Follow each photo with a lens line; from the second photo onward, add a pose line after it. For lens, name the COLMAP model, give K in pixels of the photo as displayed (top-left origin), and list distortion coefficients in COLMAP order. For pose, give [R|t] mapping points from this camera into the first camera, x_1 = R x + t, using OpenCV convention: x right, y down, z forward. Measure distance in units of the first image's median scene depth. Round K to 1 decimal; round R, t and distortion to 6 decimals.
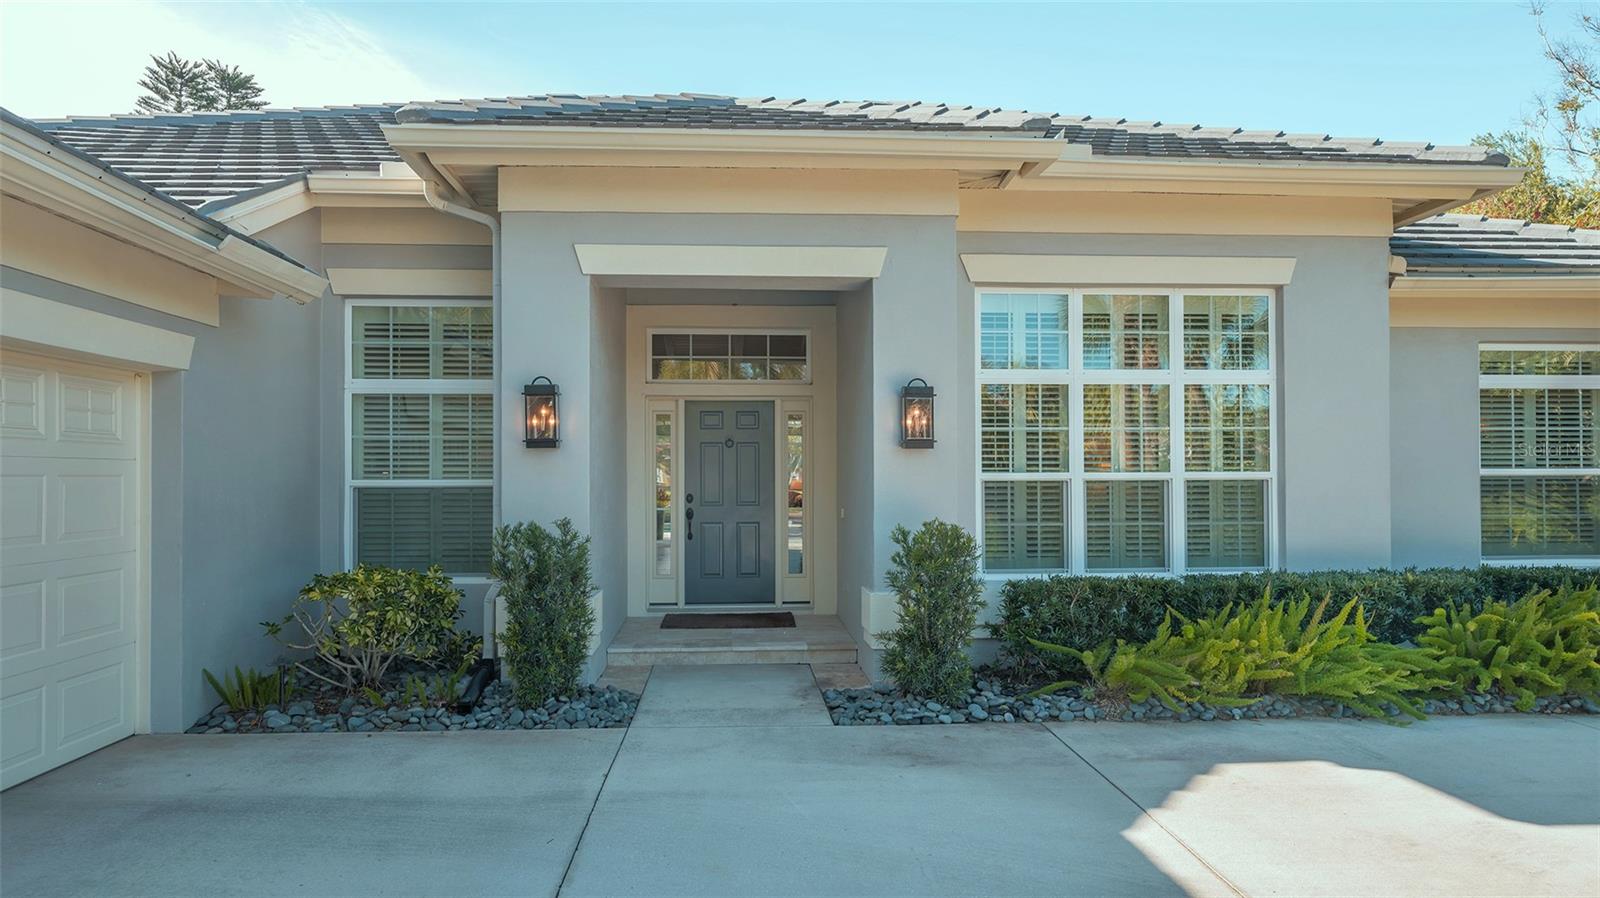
lens RADIAL K [[876.7, 0, 787.0], [0, 876.7, 464.6], [0, 0, 1]] dist [-0.019599, 0.001785]
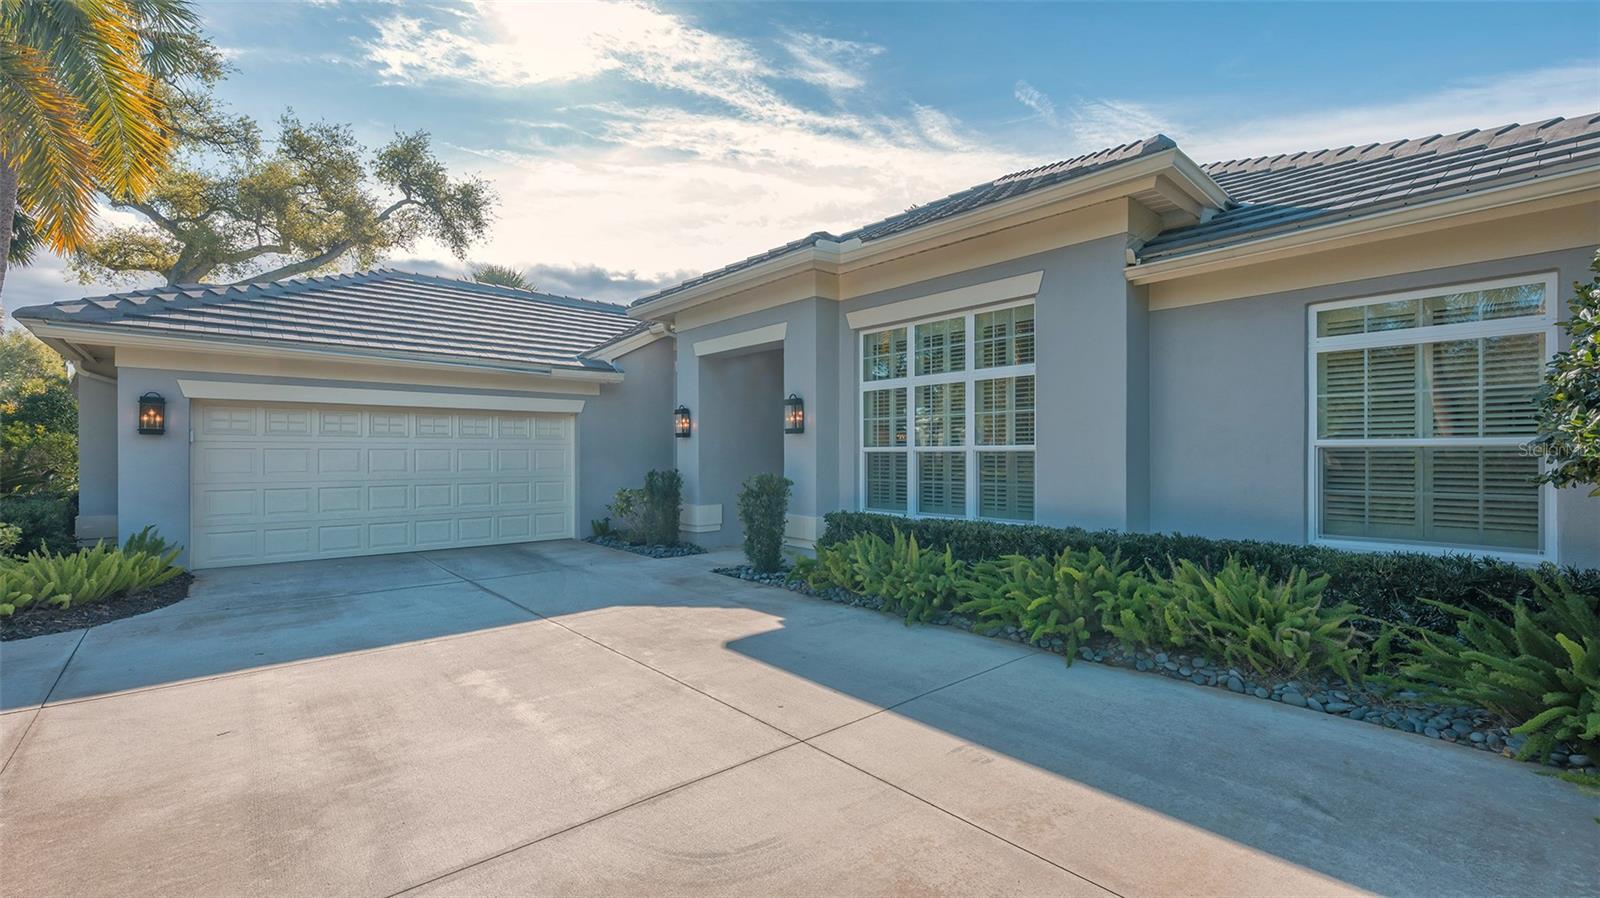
lens RADIAL K [[673.2, 0, 796.2], [0, 673.2, 451.9], [0, 0, 1]] dist [0.002597, 0.000567]
pose [[0.629403, 0.002922, -0.777073, 1.091606], [0.020342, 0.999588, 0.020235, -0.008749], [0.776813, -0.028544, 0.629085, 0.126304]]
